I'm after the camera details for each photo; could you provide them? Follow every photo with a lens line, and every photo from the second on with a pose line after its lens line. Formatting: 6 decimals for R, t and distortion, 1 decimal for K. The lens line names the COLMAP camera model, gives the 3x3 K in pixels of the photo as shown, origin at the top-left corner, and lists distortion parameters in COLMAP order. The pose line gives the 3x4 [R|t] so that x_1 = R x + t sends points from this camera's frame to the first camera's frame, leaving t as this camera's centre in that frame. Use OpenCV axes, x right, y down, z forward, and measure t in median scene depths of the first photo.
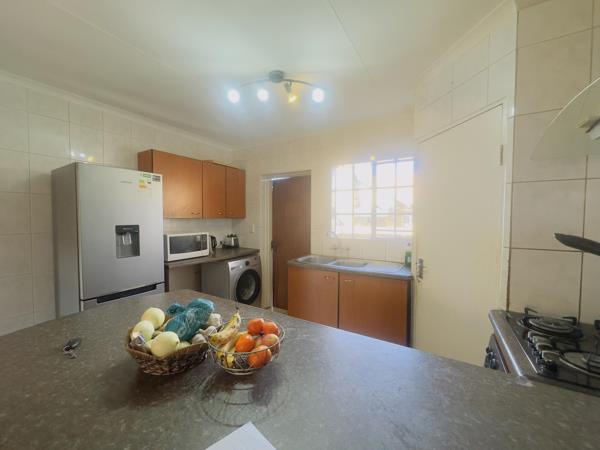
lens RADIAL K [[239.0, 0, 298.8], [0, 239.0, 226.0], [0, 0, 1]] dist [-0.006095, 0.000259]
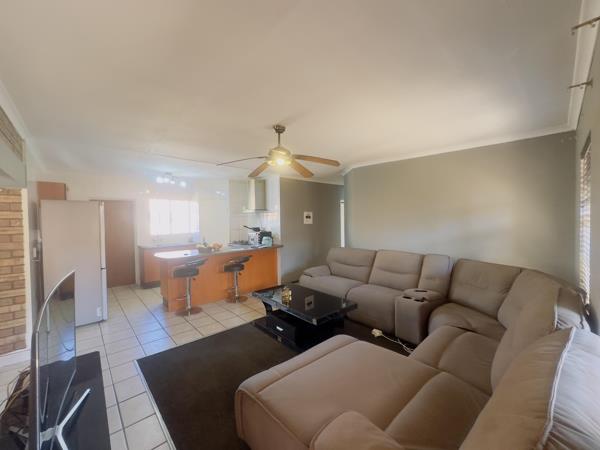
lens RADIAL K [[239.0, 0, 298.8], [0, 239.0, 226.0], [0, 0, 1]] dist [-0.006095, 0.000259]
pose [[0.260221, -0.028001, 0.965143, -1.767495], [0.054869, 0.998393, 0.014172, 0.013494], [-0.963989, 0.049268, 0.261339, -0.851971]]
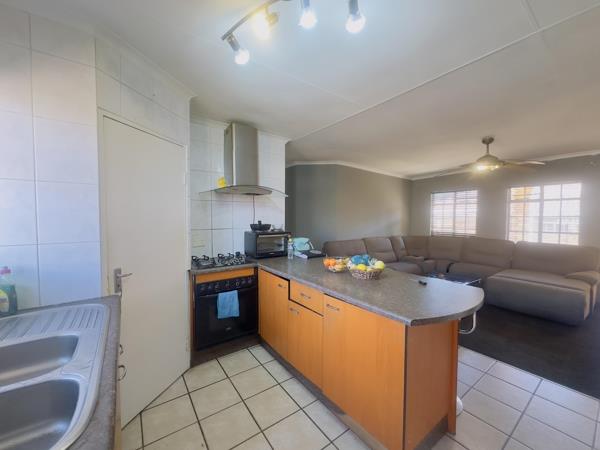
lens RADIAL K [[239.0, 0, 298.8], [0, 239.0, 226.0], [0, 0, 1]] dist [-0.006095, 0.000259]
pose [[-0.923474, -0.017992, 0.383238, -0.265397], [0.013098, 0.996839, 0.078361, -0.042873], [-0.383436, 0.077384, -0.920320, 1.201820]]
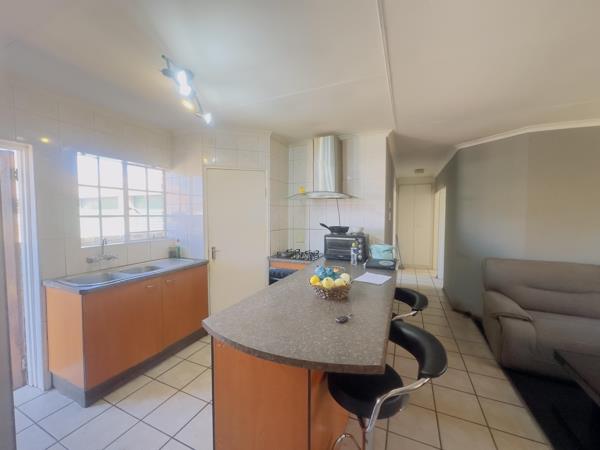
lens RADIAL K [[239.0, 0, 298.8], [0, 239.0, 226.0], [0, 0, 1]] dist [-0.006095, 0.000259]
pose [[-0.127788, -0.045963, 0.990736, -0.847069], [0.041870, 0.997785, 0.051690, -0.038315], [-0.990917, 0.048088, -0.125581, 0.529011]]
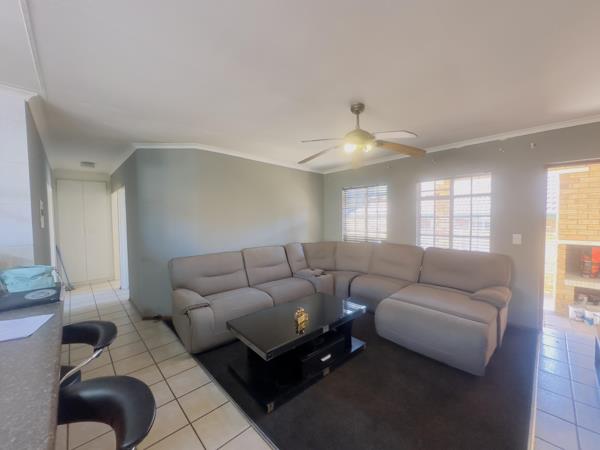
lens RADIAL K [[239.0, 0, 298.8], [0, 239.0, 226.0], [0, 0, 1]] dist [-0.006095, 0.000259]
pose [[-0.967193, 0.000933, 0.254042, -0.750298], [0.023362, 0.996083, 0.085286, -0.040905], [-0.252967, 0.088423, -0.963426, 0.473716]]
